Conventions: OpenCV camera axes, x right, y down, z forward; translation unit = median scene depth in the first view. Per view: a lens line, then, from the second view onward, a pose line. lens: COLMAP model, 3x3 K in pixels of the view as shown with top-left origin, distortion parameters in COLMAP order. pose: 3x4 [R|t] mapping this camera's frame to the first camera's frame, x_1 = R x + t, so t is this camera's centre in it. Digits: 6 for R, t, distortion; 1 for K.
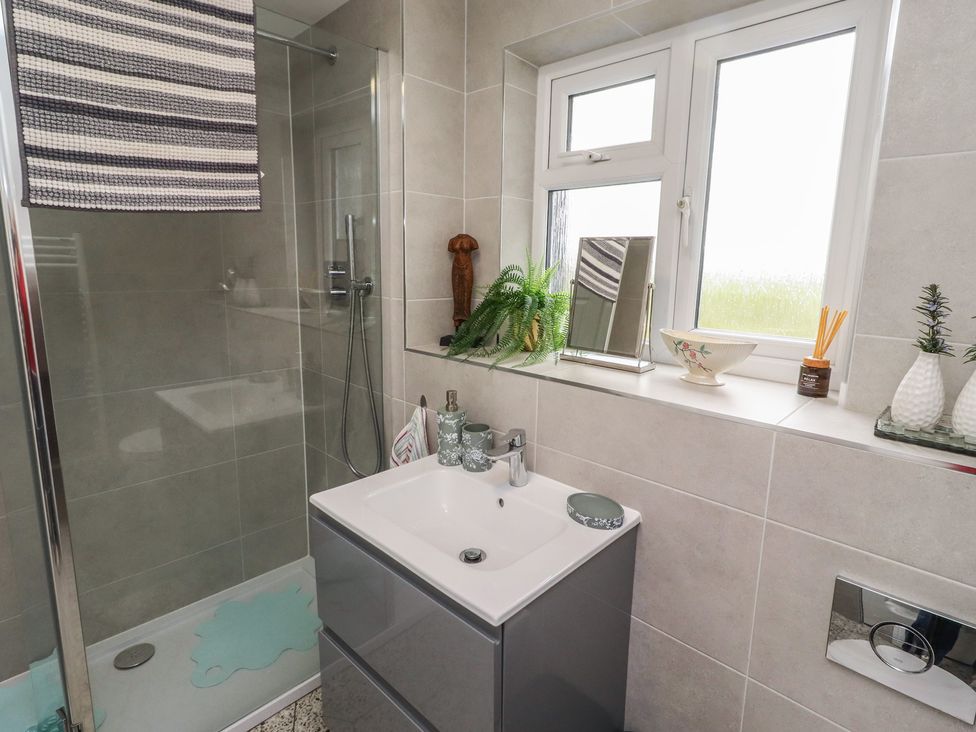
lens RADIAL K [[509.0, 0, 488.7], [0, 509.0, 350.5], [0, 0, 1]] dist [0.003612, 0.000331]
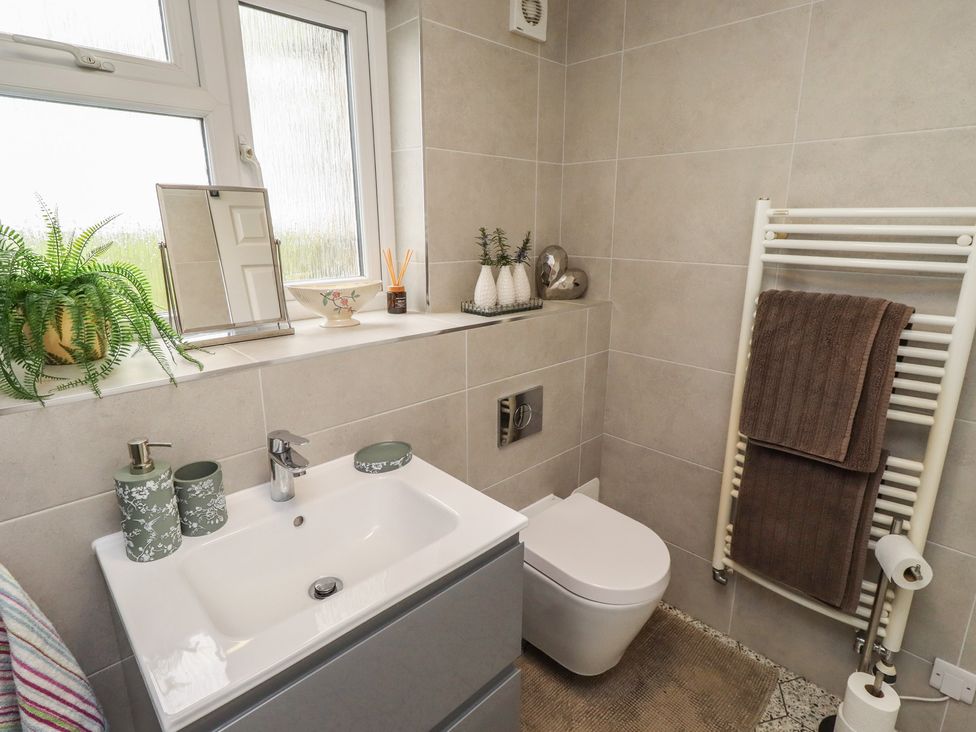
lens RADIAL K [[524.8, 0, 485.2], [0, 524.8, 353.7], [0, 0, 1]] dist [-0.000105, -0.000090]
pose [[0.054299, -0.272382, 0.960656, -0.710765], [0.165884, 0.951167, 0.260316, -0.129369], [-0.984649, 0.145223, 0.096832, 0.596970]]
